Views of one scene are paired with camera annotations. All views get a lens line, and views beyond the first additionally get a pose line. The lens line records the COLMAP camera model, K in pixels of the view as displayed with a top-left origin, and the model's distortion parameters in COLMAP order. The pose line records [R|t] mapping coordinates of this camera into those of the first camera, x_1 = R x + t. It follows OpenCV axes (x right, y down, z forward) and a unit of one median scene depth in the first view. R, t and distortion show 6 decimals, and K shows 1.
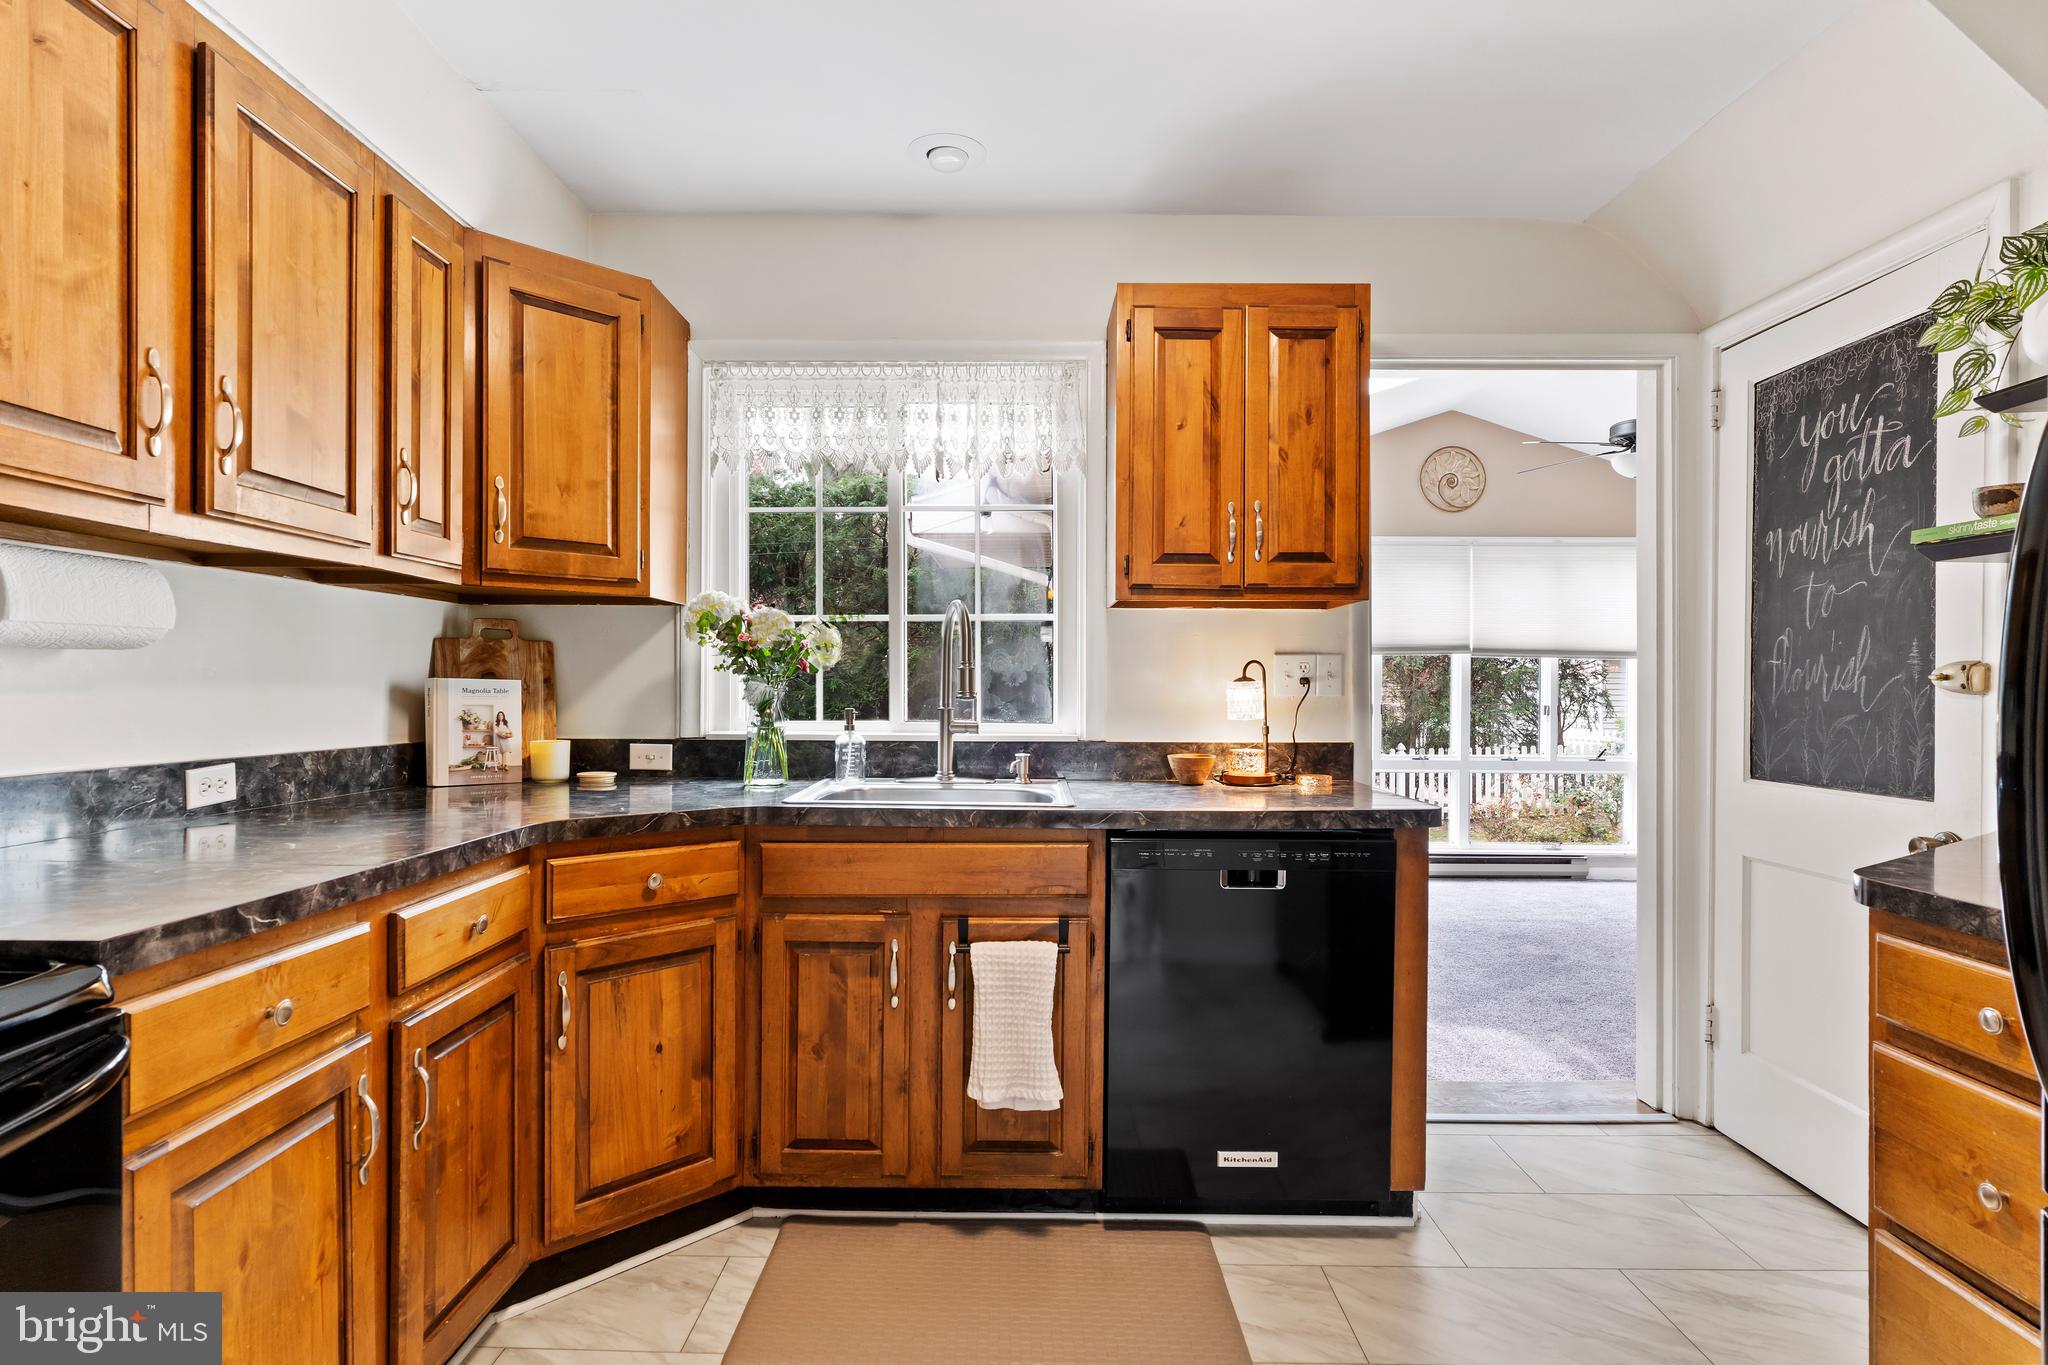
lens RADIAL K [[1049.5, 0, 1012.9], [0, 1049.5, 685.4], [0, 0, 1]] dist [-0.006113, 0.001049]
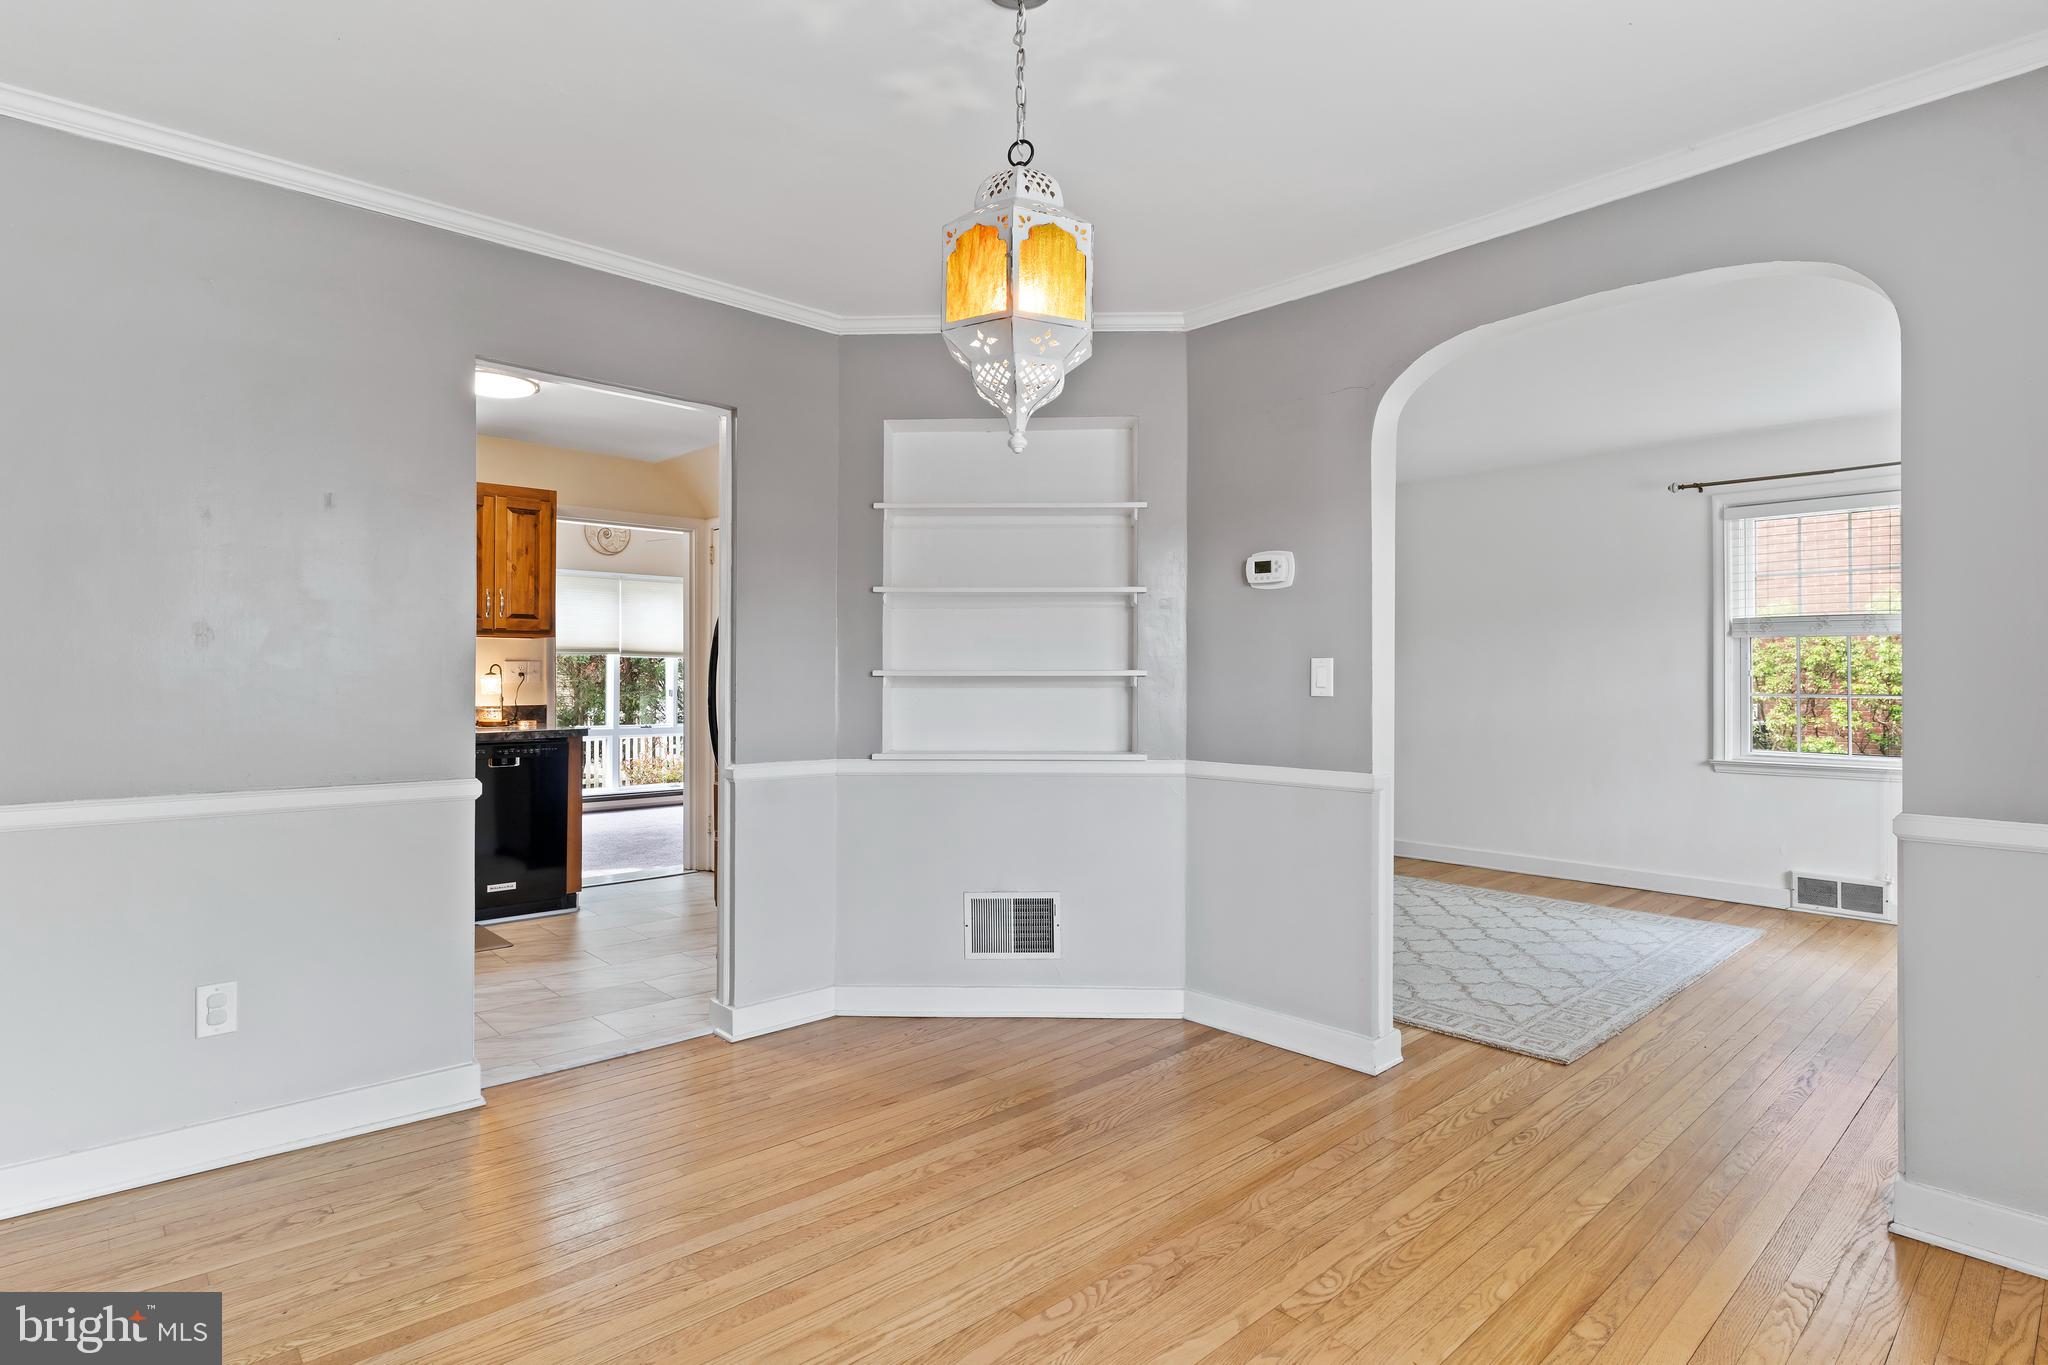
lens RADIAL K [[1049.5, 0, 1021.1], [0, 1049.5, 671.7], [0, 0, 1]] dist [-0.005303, 0.000600]
pose [[0.724122, 0.001912, 0.689669, -0.491838], [0.001412, 0.999990, -0.004256, 0.000615], [-0.689670, 0.004056, 0.724112, -1.323195]]
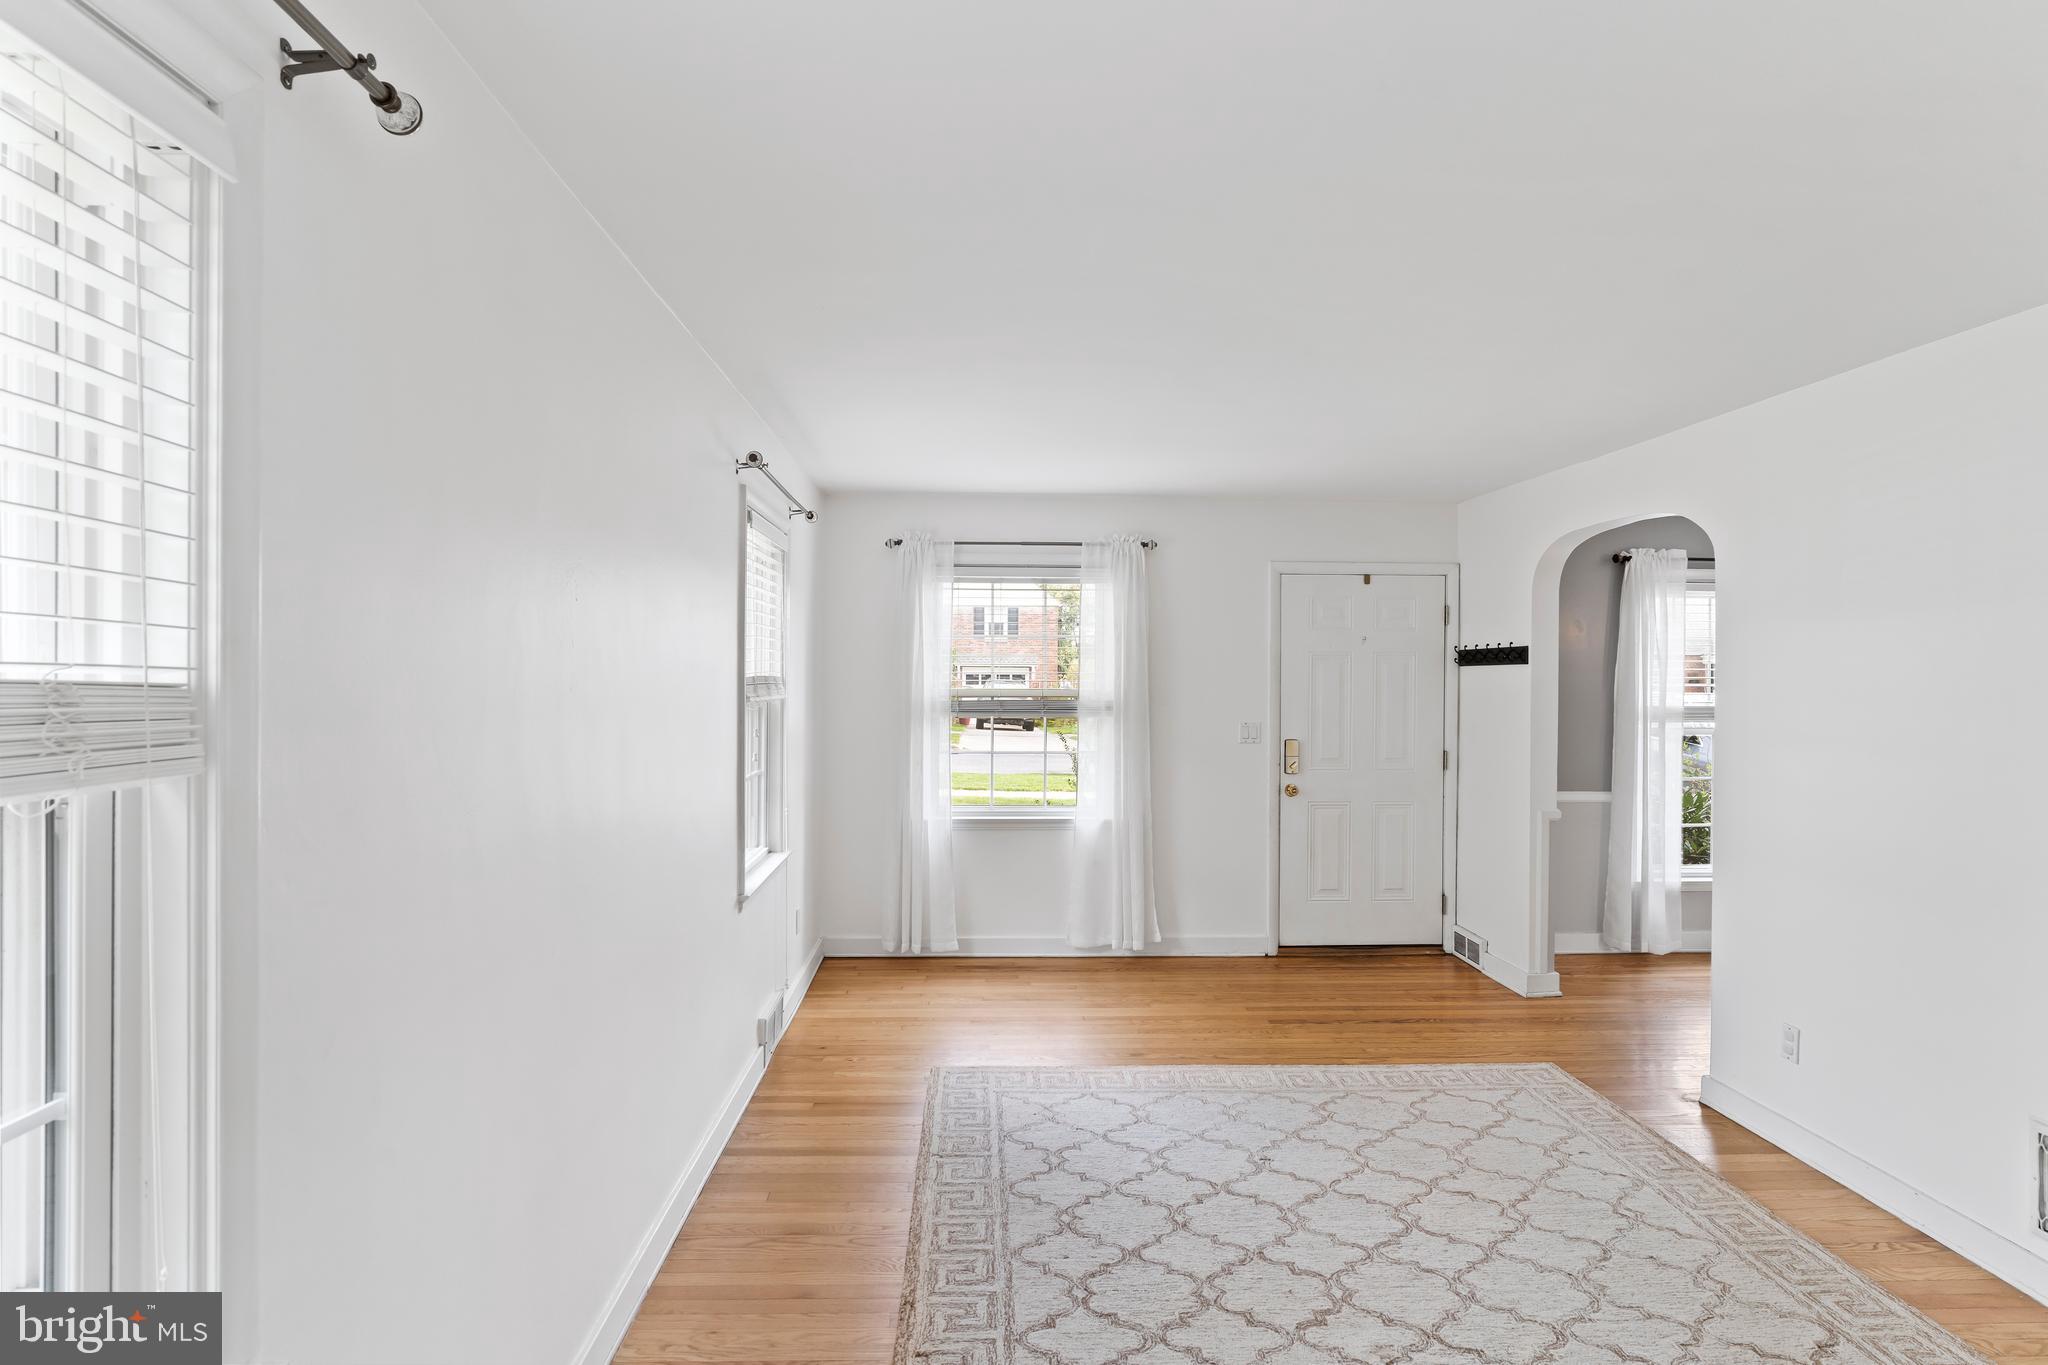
lens RADIAL K [[1049.5, 0, 1012.9], [0, 1049.5, 685.4], [0, 0, 1]] dist [-0.006113, 0.001049]
pose [[-0.998334, -0.010230, -0.056790, 1.979368], [-0.010965, 0.999860, 0.012643, -0.139474], [0.056653, 0.013245, -0.998306, 0.872599]]
